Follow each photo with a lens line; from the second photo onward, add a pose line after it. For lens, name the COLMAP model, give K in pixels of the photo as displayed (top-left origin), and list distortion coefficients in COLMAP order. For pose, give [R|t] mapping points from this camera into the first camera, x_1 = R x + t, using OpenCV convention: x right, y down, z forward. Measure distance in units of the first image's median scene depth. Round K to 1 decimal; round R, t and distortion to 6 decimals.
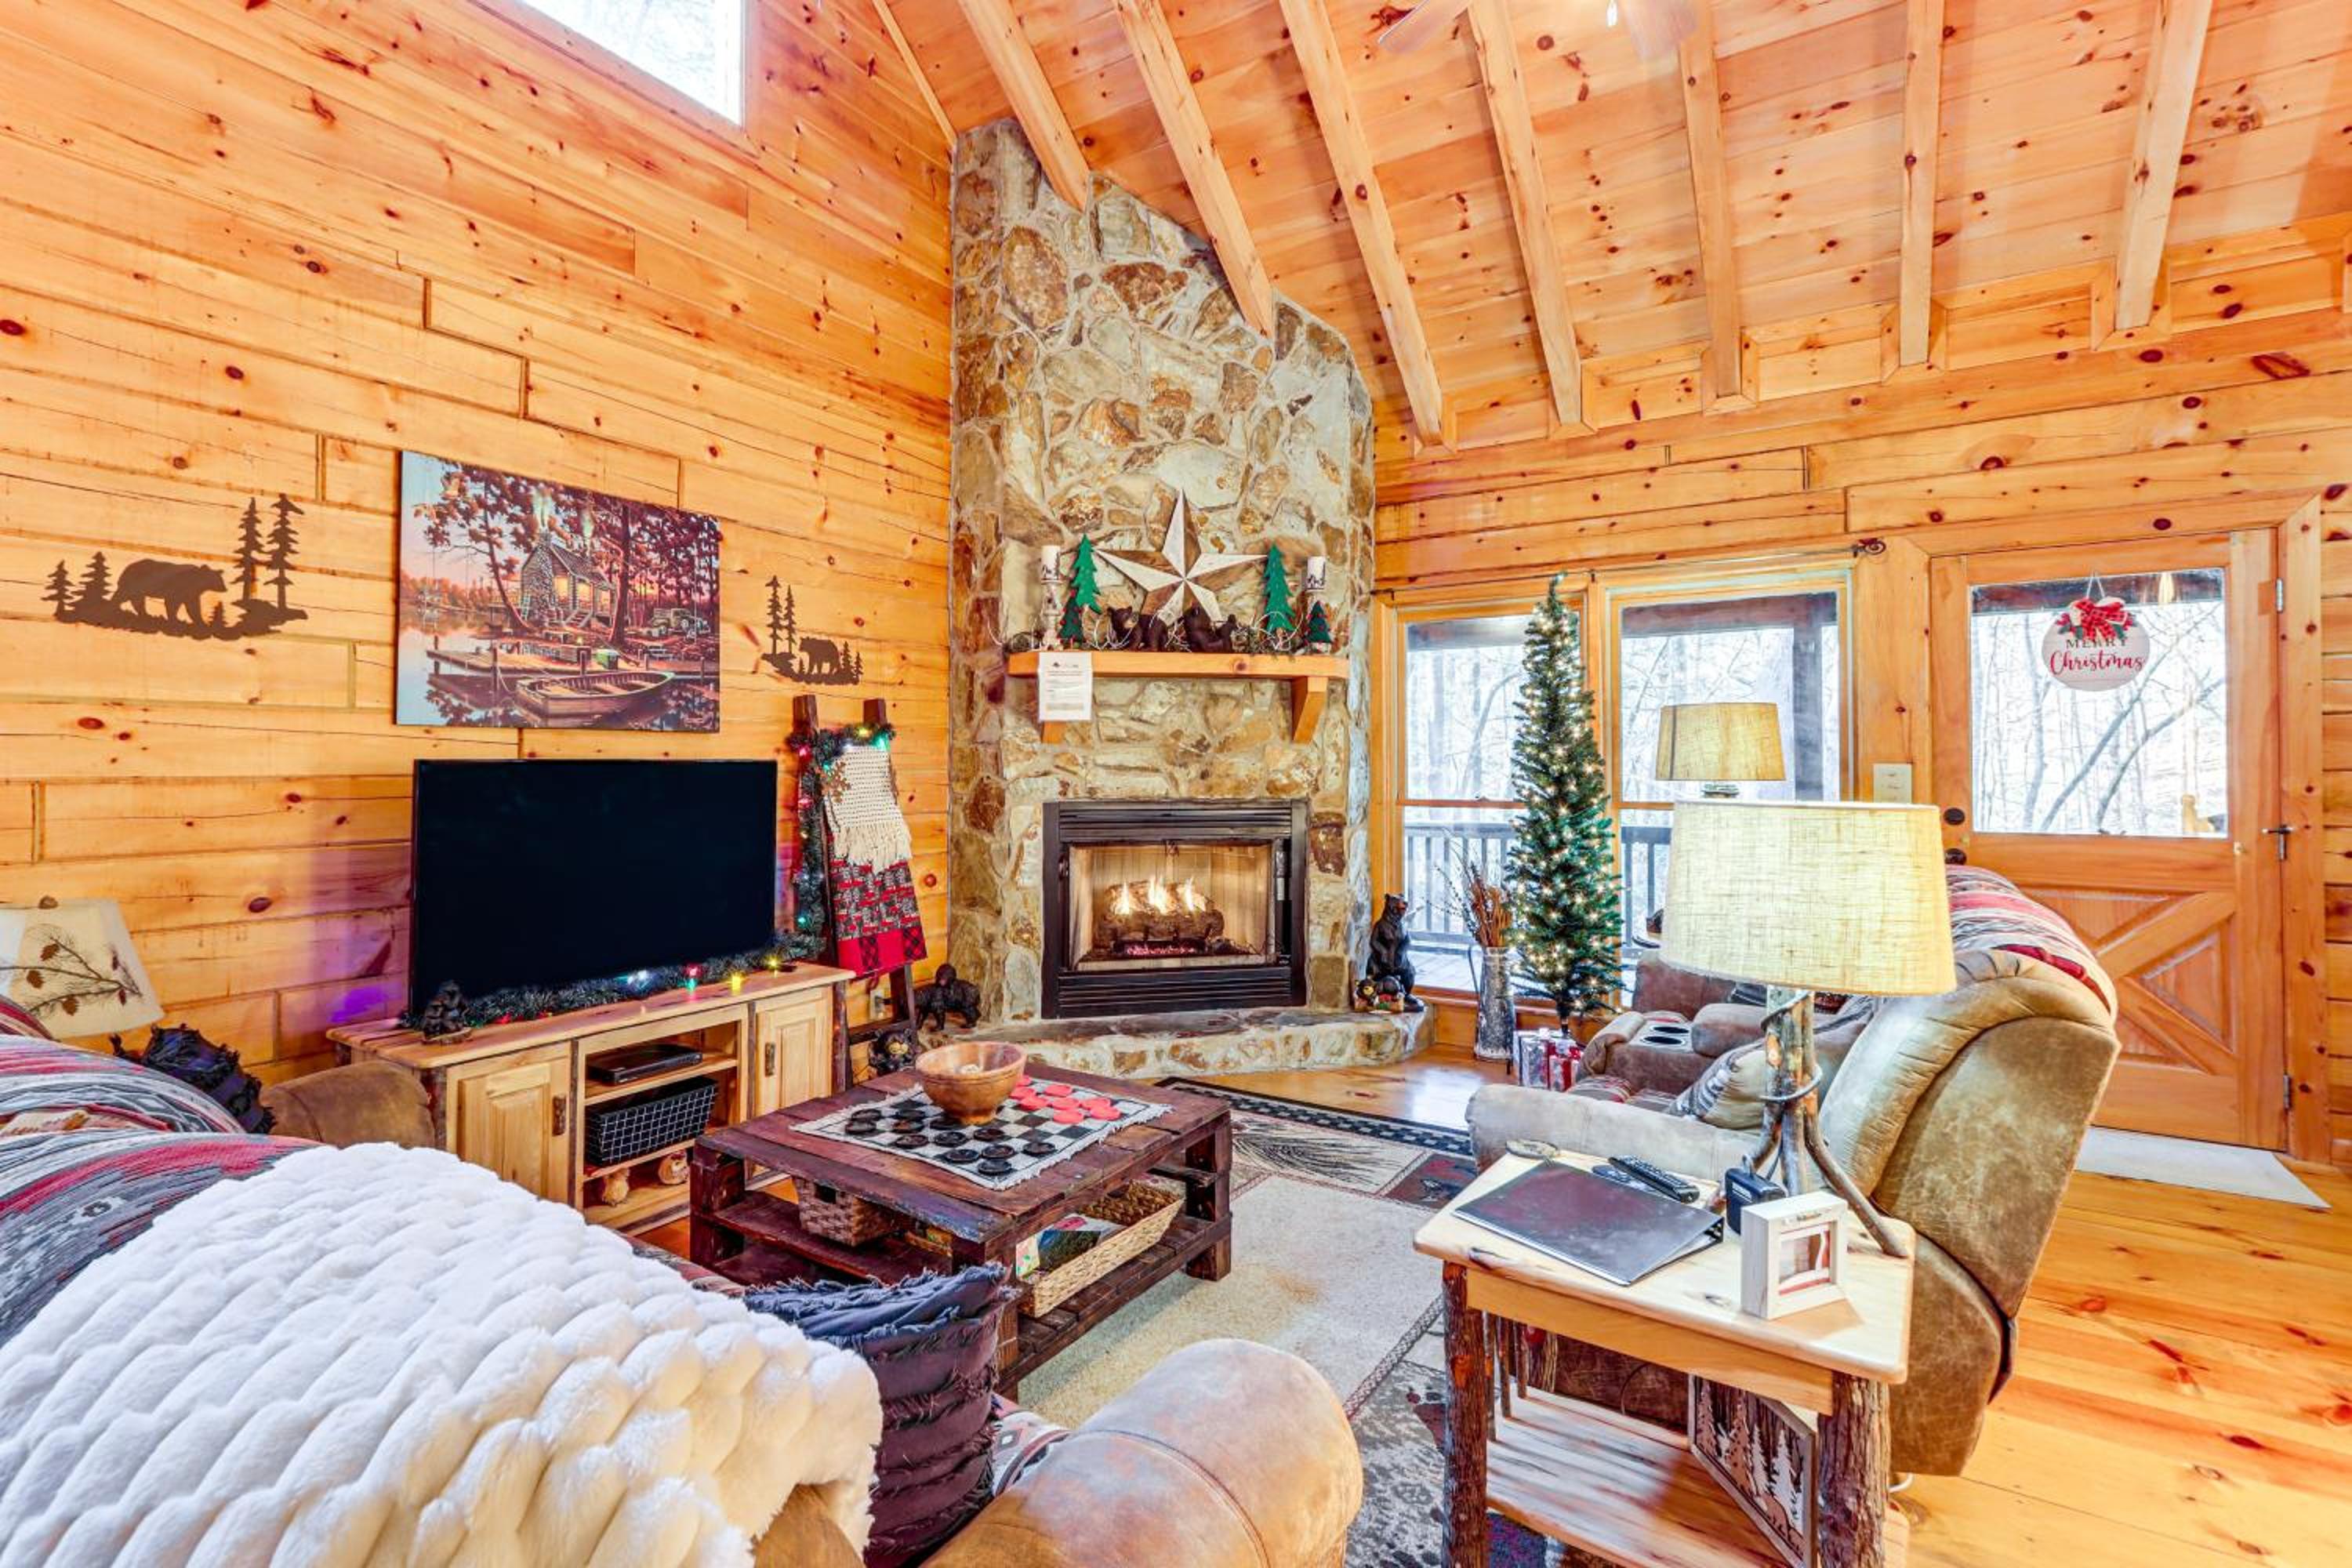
lens RADIAL K [[1082.5, 0, 1128.5], [0, 1082.5, 746.1], [0, 0, 1]] dist [-0.006857, 0.004341]
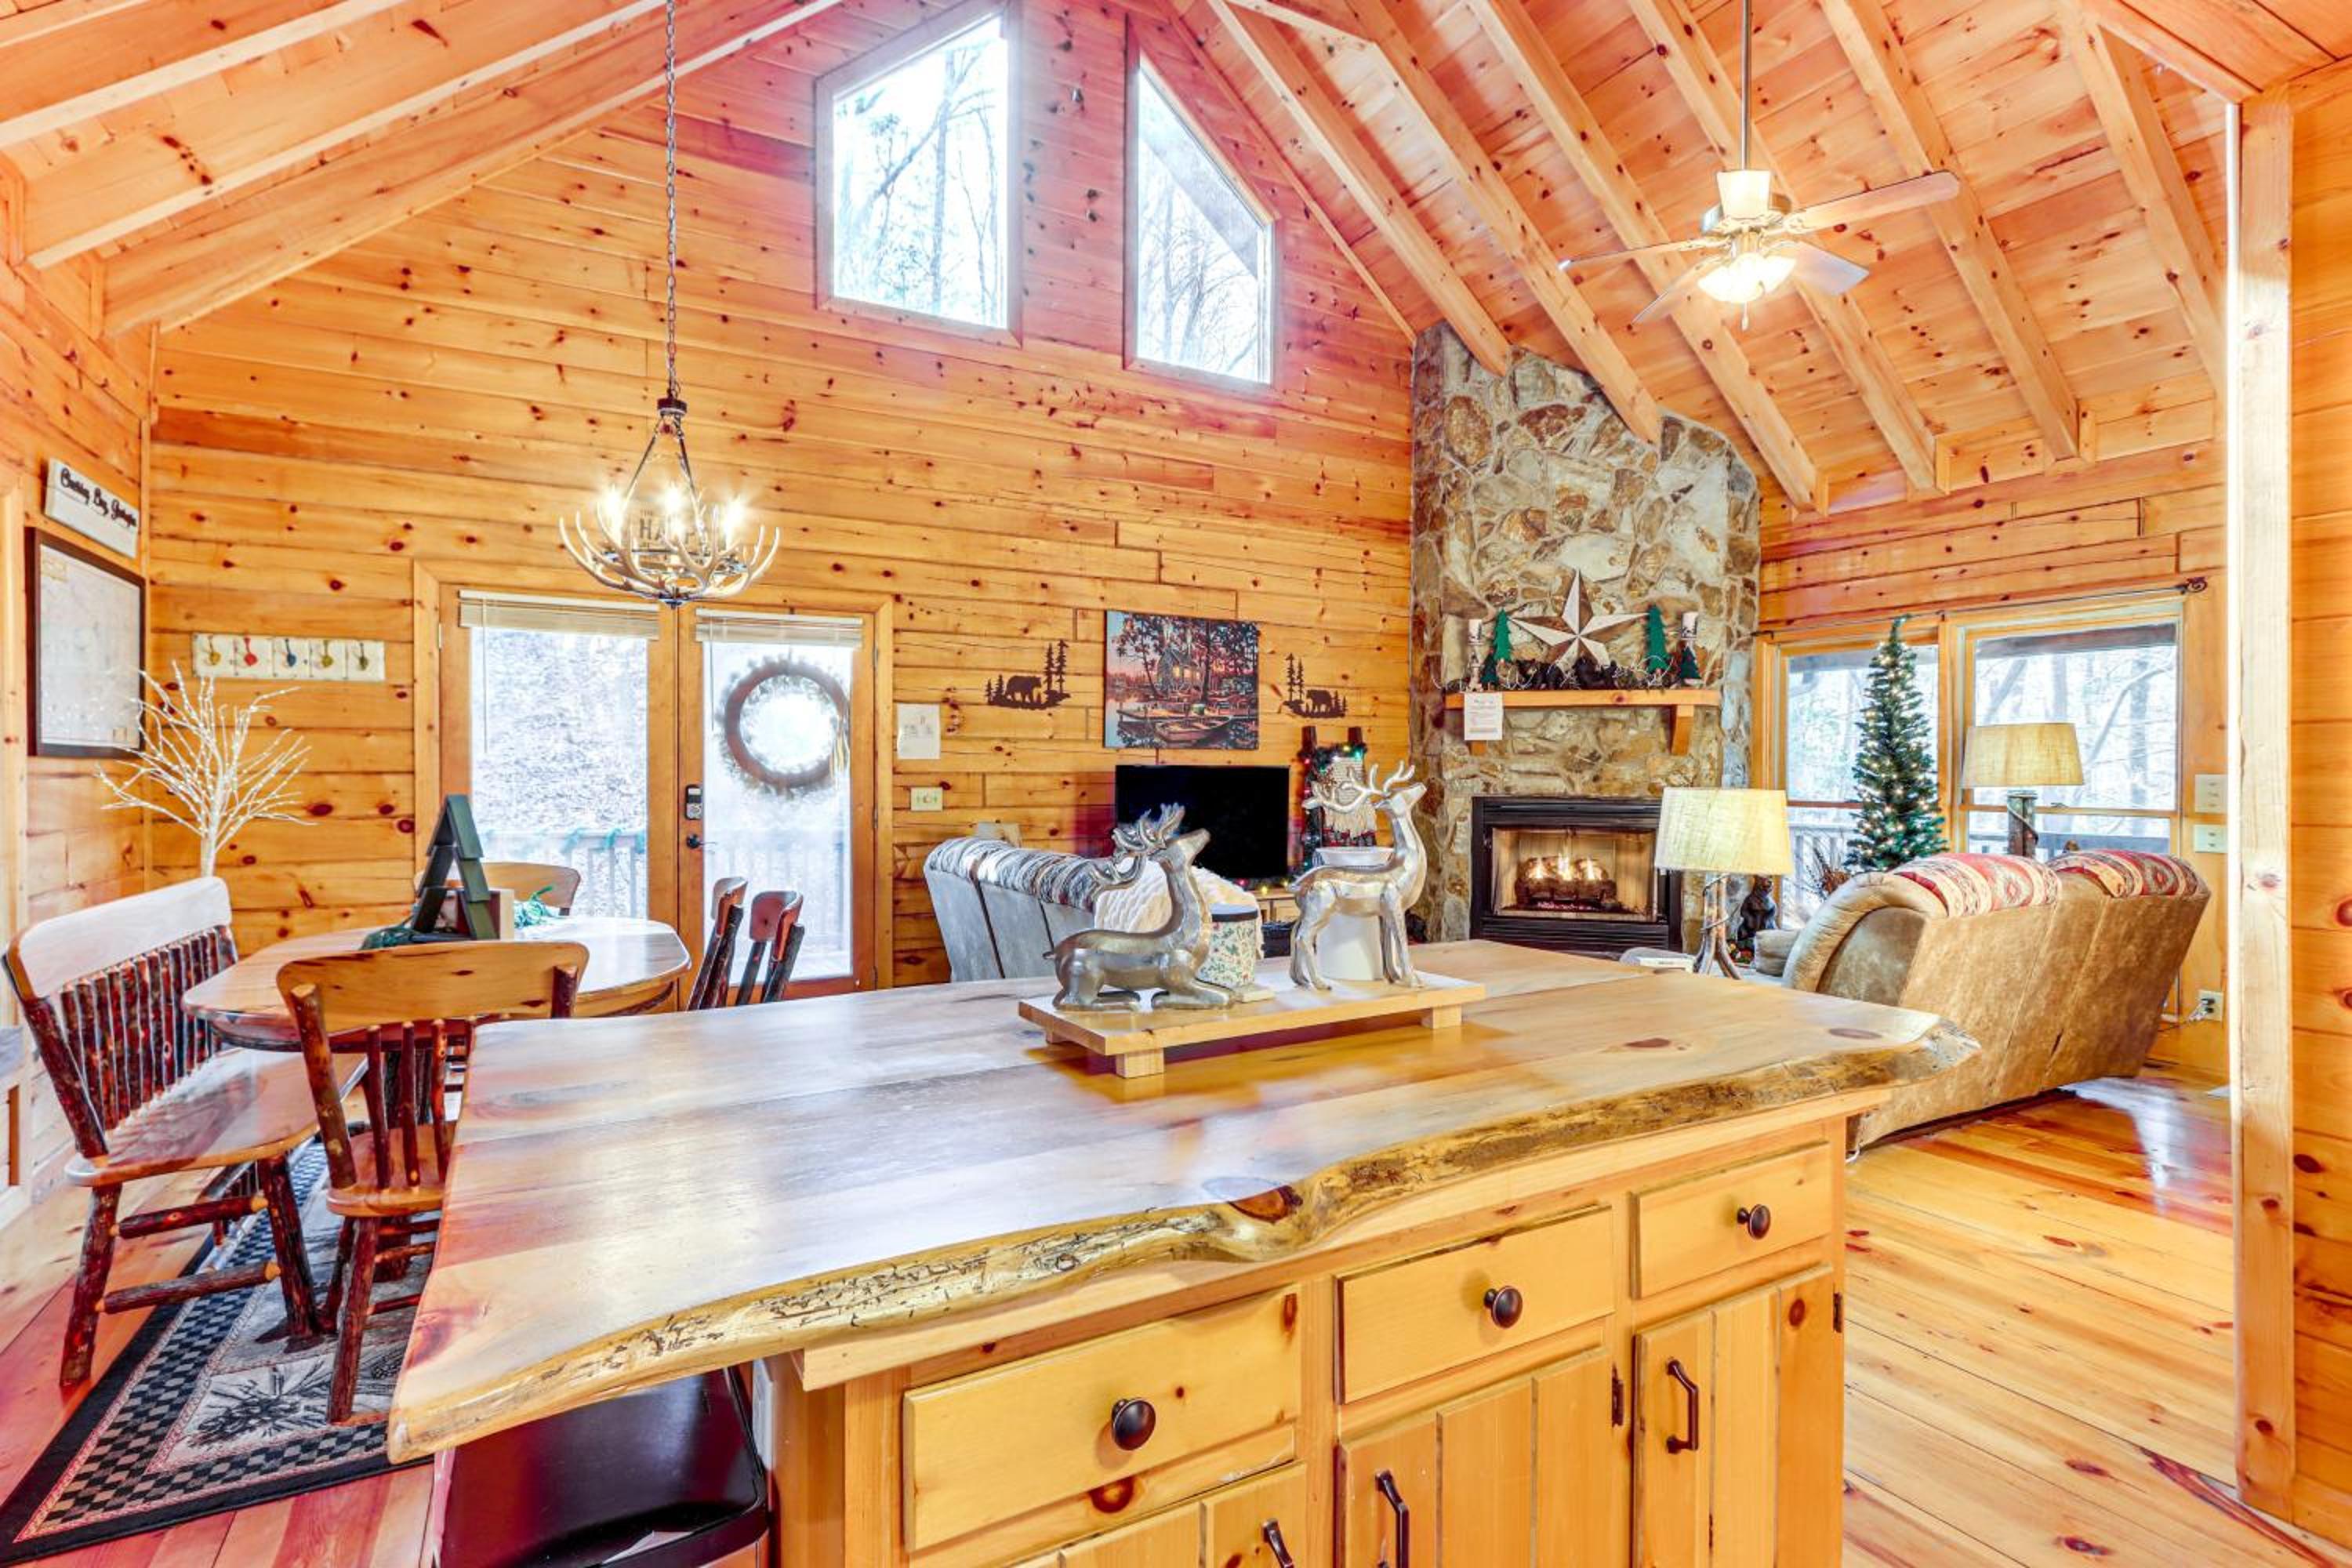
lens RADIAL K [[1082.5, 0, 1149.3], [0, 1082.5, 776.4], [0, 0, 1]] dist [-0.006857, 0.004341]
pose [[0.883954, 0.010173, -0.467463, 0.218993], [0.000369, 0.999748, 0.022456, -0.007271], [0.467574, -0.020023, 0.883727, -0.481268]]
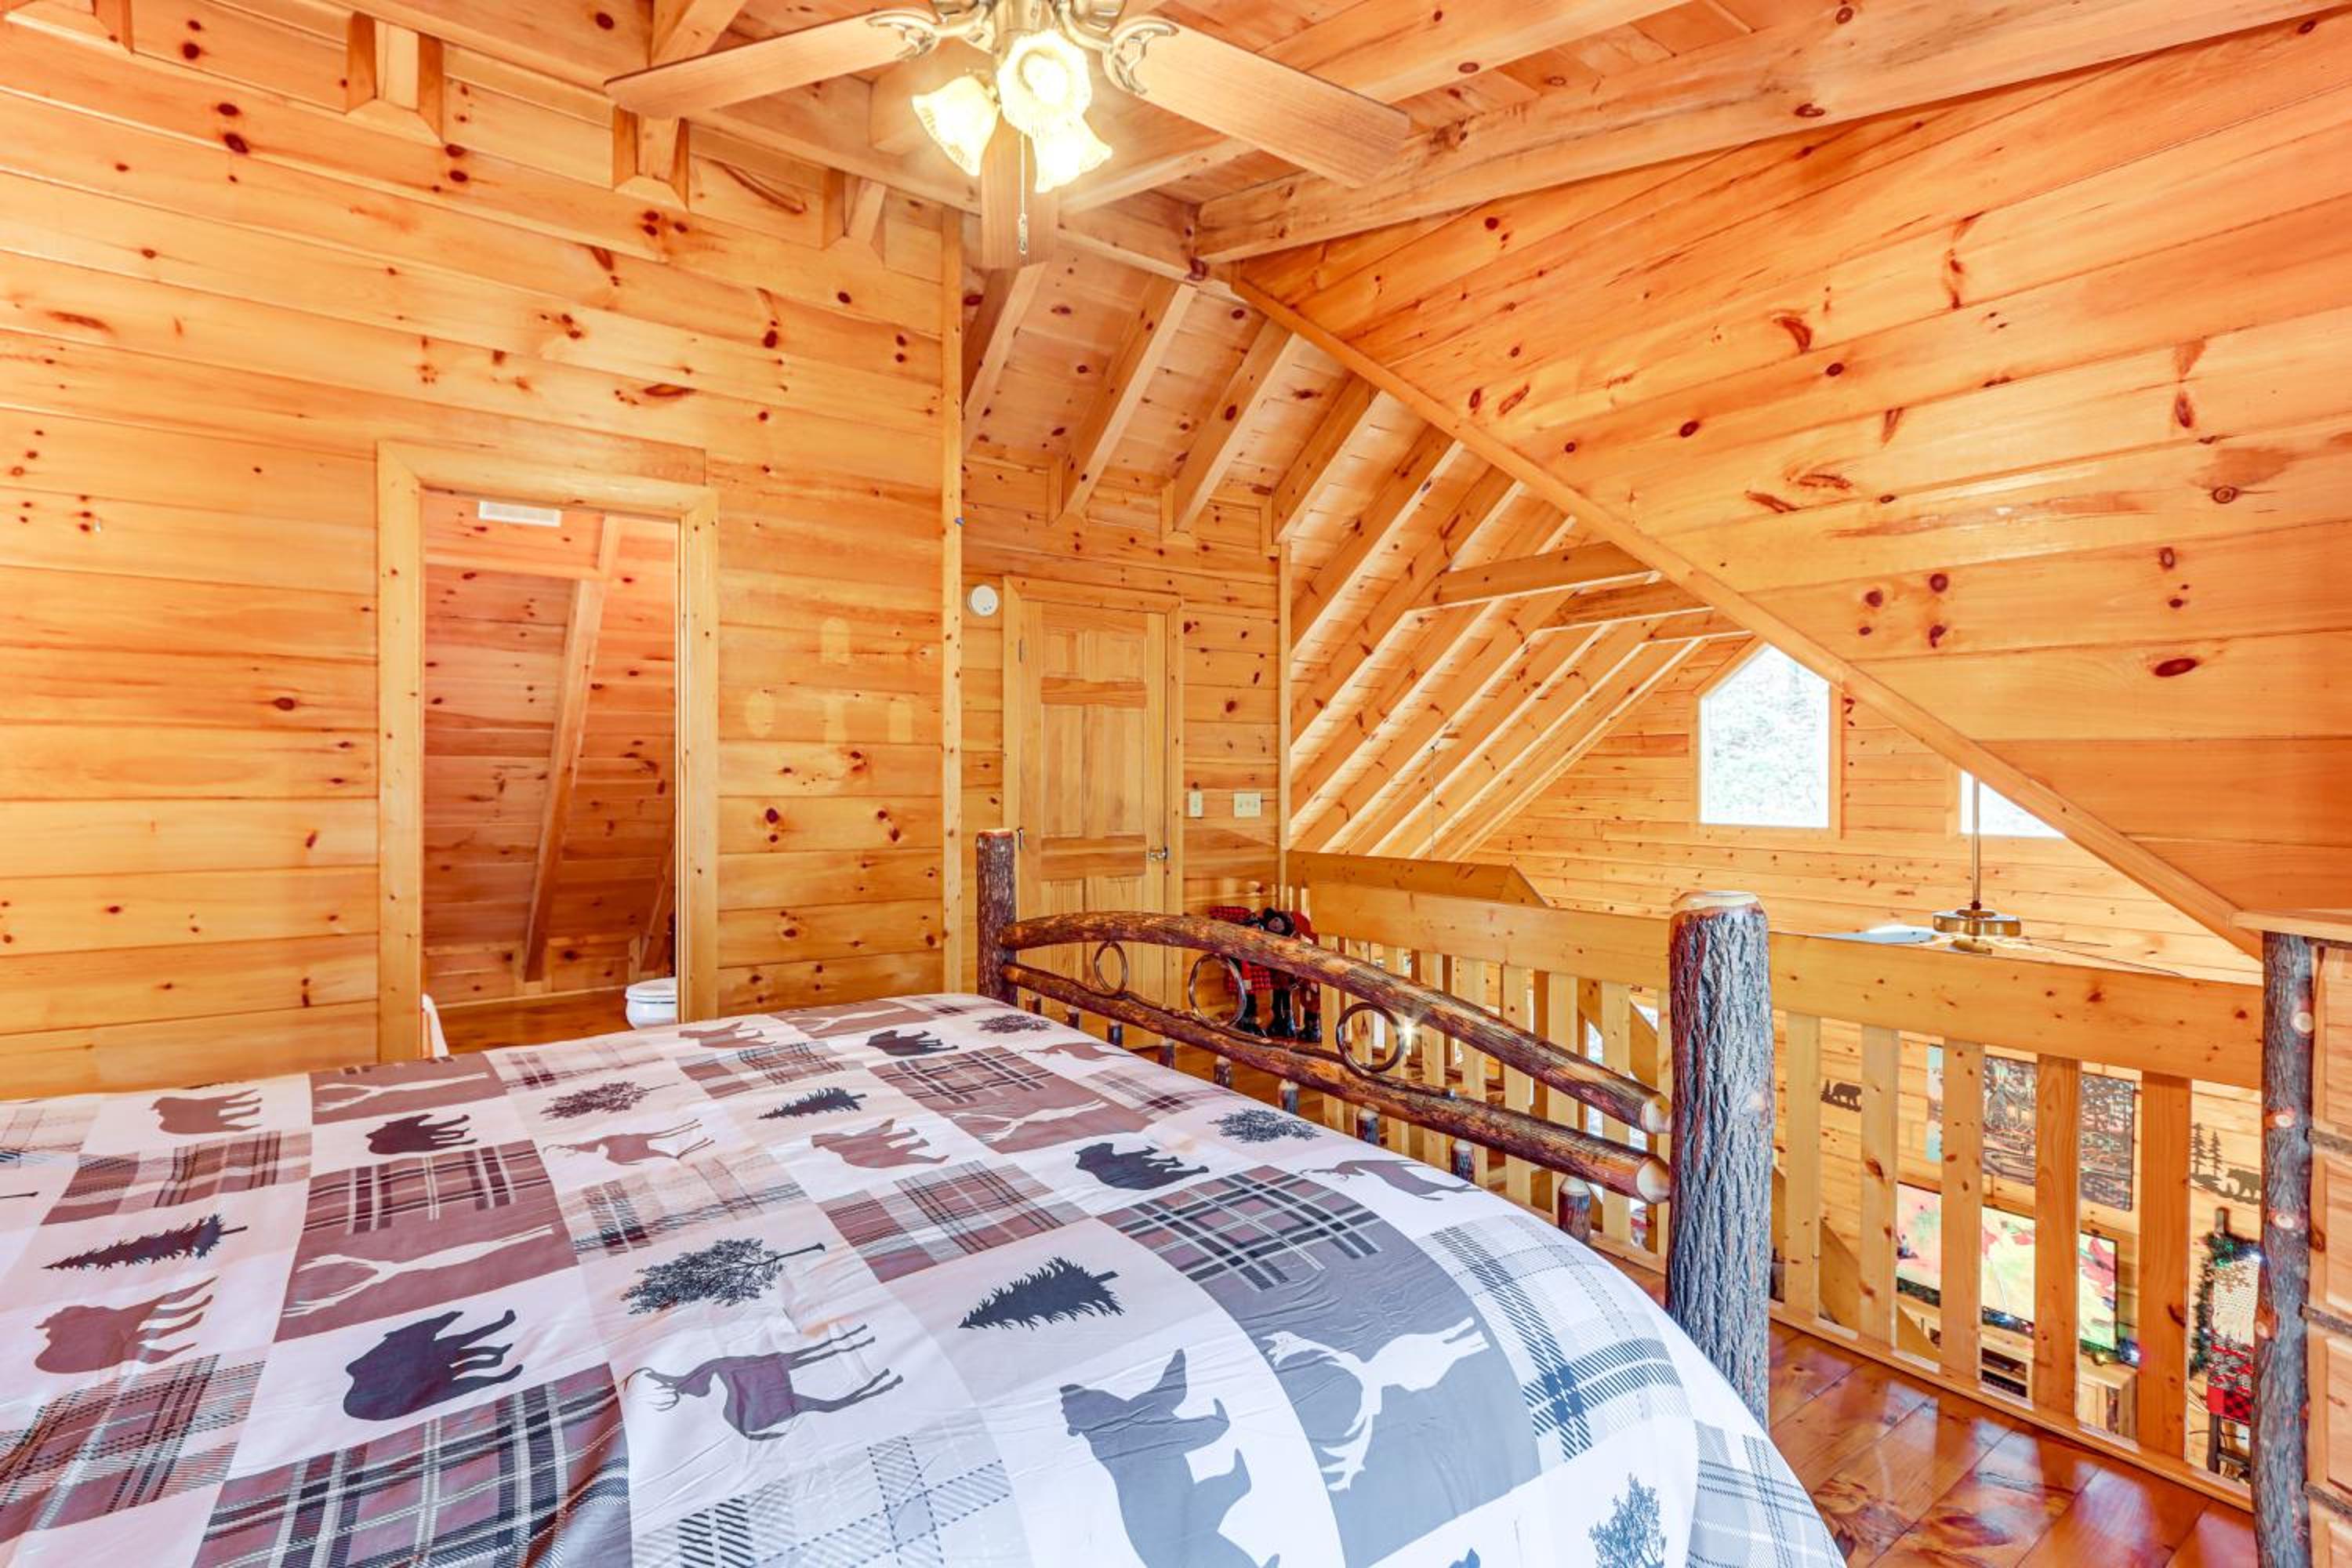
lens RADIAL K [[1082.5, 0, 1160.8], [0, 1082.5, 778.4], [0, 0, 1]] dist [-0.006857, 0.004341]
pose [[-0.352713, 0.015972, -0.935595, 1.386703], [0.007518, 0.999870, 0.014235, -0.587973], [0.935701, -0.002012, -0.352787, 0.165747]]
